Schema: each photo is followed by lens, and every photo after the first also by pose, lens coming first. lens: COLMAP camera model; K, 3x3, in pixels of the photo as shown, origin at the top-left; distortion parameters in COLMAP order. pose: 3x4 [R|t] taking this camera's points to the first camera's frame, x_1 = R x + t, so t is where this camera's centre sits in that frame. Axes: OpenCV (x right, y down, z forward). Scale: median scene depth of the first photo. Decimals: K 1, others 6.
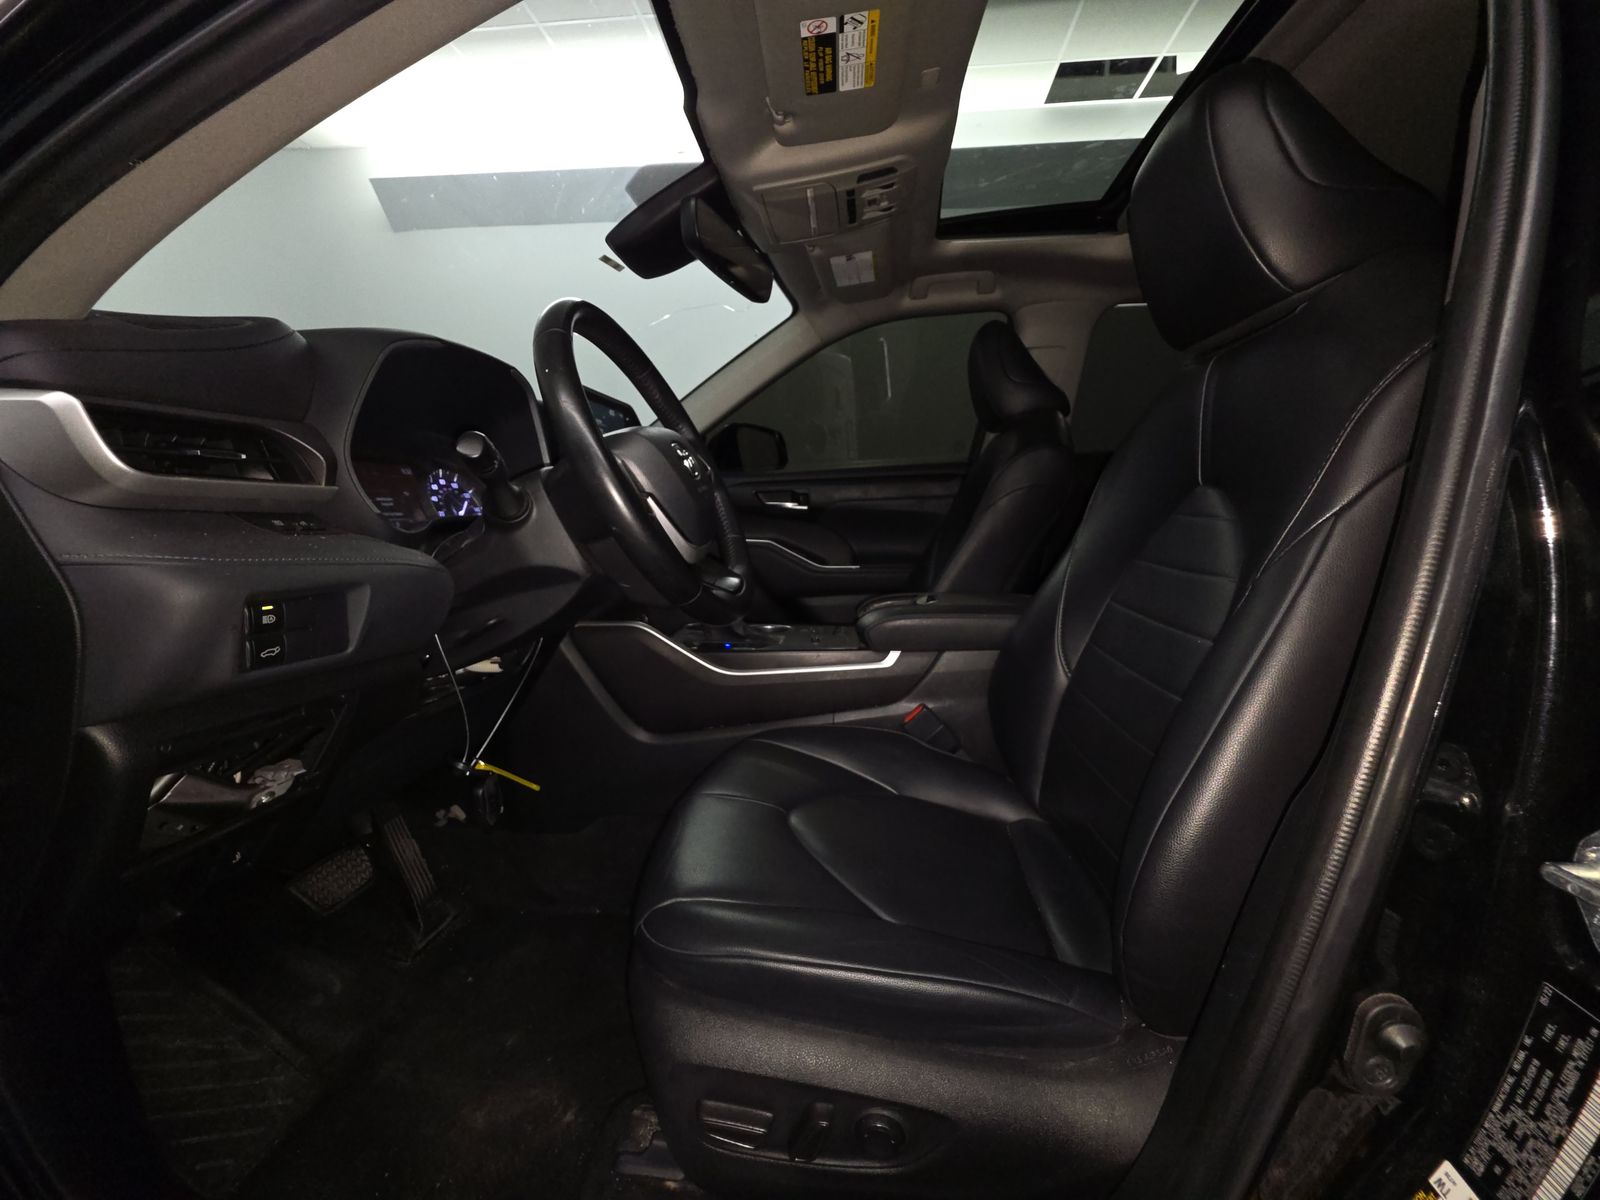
lens RADIAL K [[641.0, 0, 798.9], [0, 641.0, 630.3], [0, 0, 1]] dist [-0.023889, 0.000150]
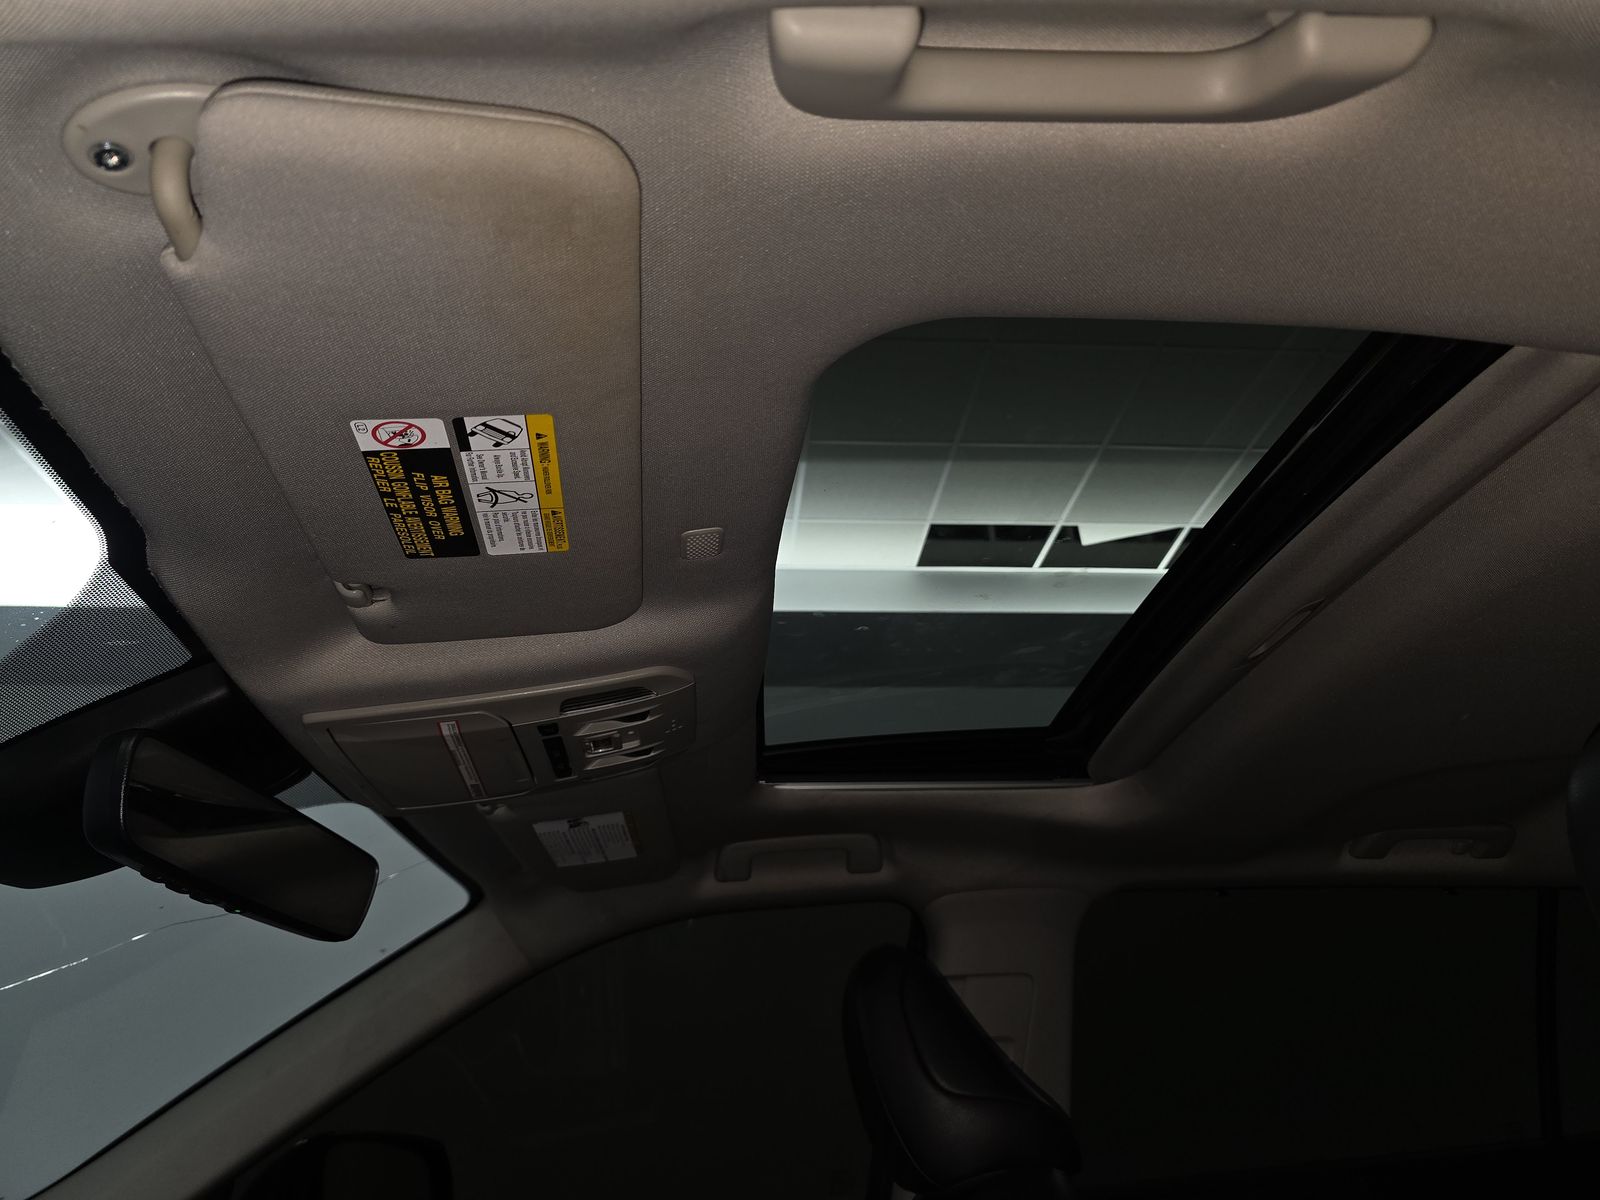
lens RADIAL K [[1098.6, 0, 800.0], [0, 1098.6, 600.0], [0, 0, 1]] dist [0.003946, -0.032195]
pose [[0.980961, 0.056326, 0.185857, 0.109868], [0.068048, 0.796654, -0.600593, -0.286883], [-0.181893, 0.601806, 0.777653, 0.308866]]
